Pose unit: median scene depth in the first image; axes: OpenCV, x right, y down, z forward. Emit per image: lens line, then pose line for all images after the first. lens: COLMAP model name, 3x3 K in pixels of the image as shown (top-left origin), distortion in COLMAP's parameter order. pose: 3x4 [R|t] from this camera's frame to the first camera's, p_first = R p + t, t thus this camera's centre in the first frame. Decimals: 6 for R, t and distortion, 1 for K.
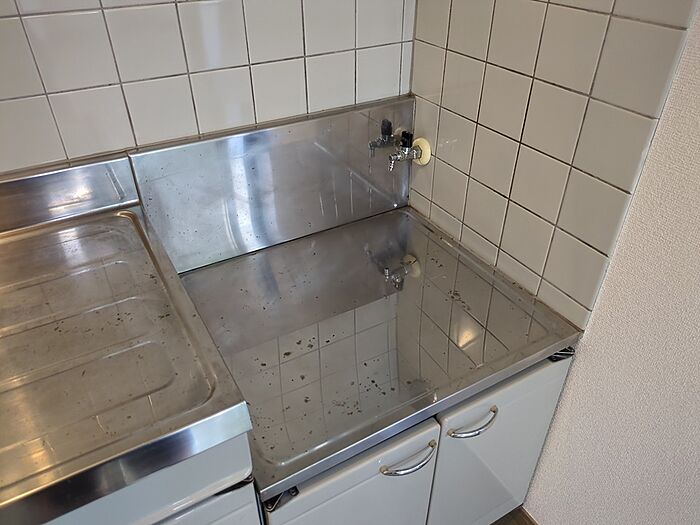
lens RADIAL K [[523.4, 0, 353.0], [0, 523.4, 263.8], [0, 0, 1]] dist [0.021568, -0.008780]
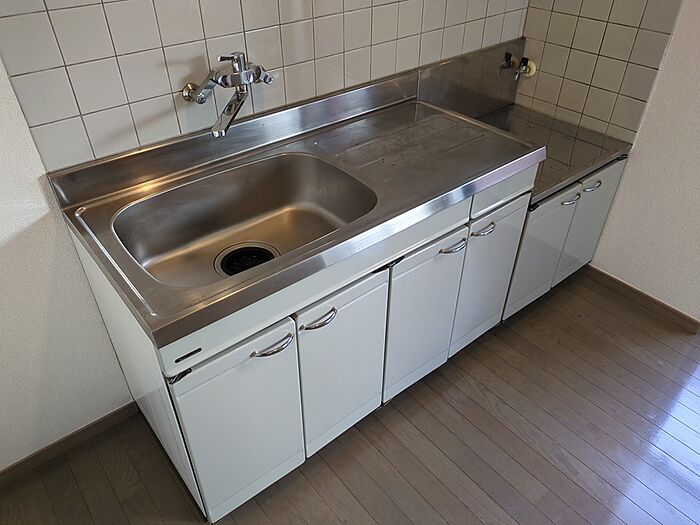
lens RADIAL K [[523.4, 0, 347.2], [0, 523.4, 260.6], [0, 0, 1]] dist [0.021568, -0.008780]
pose [[0.989886, -0.098263, 0.102324, -0.779527], [0.093478, 0.994337, 0.050564, 0.309183], [-0.106713, -0.040488, 0.993465, -0.811118]]
